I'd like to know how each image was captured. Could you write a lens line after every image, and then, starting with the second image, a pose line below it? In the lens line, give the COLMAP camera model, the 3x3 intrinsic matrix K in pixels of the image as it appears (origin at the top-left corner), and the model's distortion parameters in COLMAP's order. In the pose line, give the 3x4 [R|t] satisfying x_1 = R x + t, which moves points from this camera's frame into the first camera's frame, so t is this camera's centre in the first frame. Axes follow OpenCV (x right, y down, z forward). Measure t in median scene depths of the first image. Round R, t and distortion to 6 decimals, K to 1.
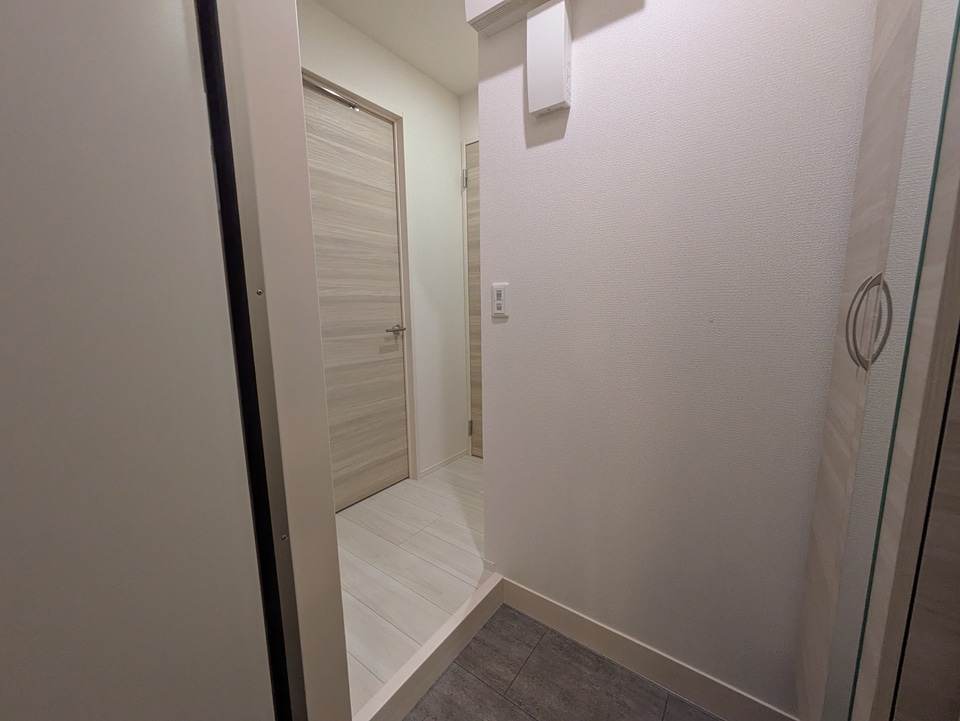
lens RADIAL K [[377.4, 0, 480.0], [0, 377.4, 360.5], [0, 0, 1]] dist [0.002591, 0.000152]
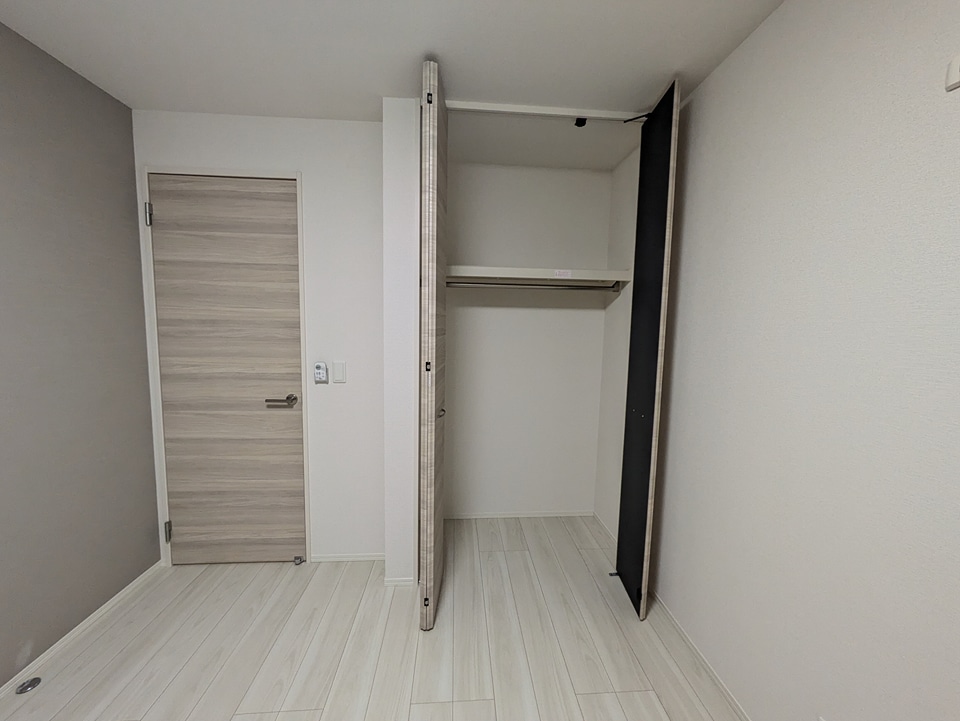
lens RADIAL K [[377.4, 0, 480.0], [0, 377.4, 360.5], [0, 0, 1]] dist [0.002591, 0.000152]
pose [[0.630940, 0.099752, -0.769392, 0.873699], [-0.138218, 0.990288, 0.015045, -0.309765], [0.763420, 0.096852, 0.638600, 0.858469]]
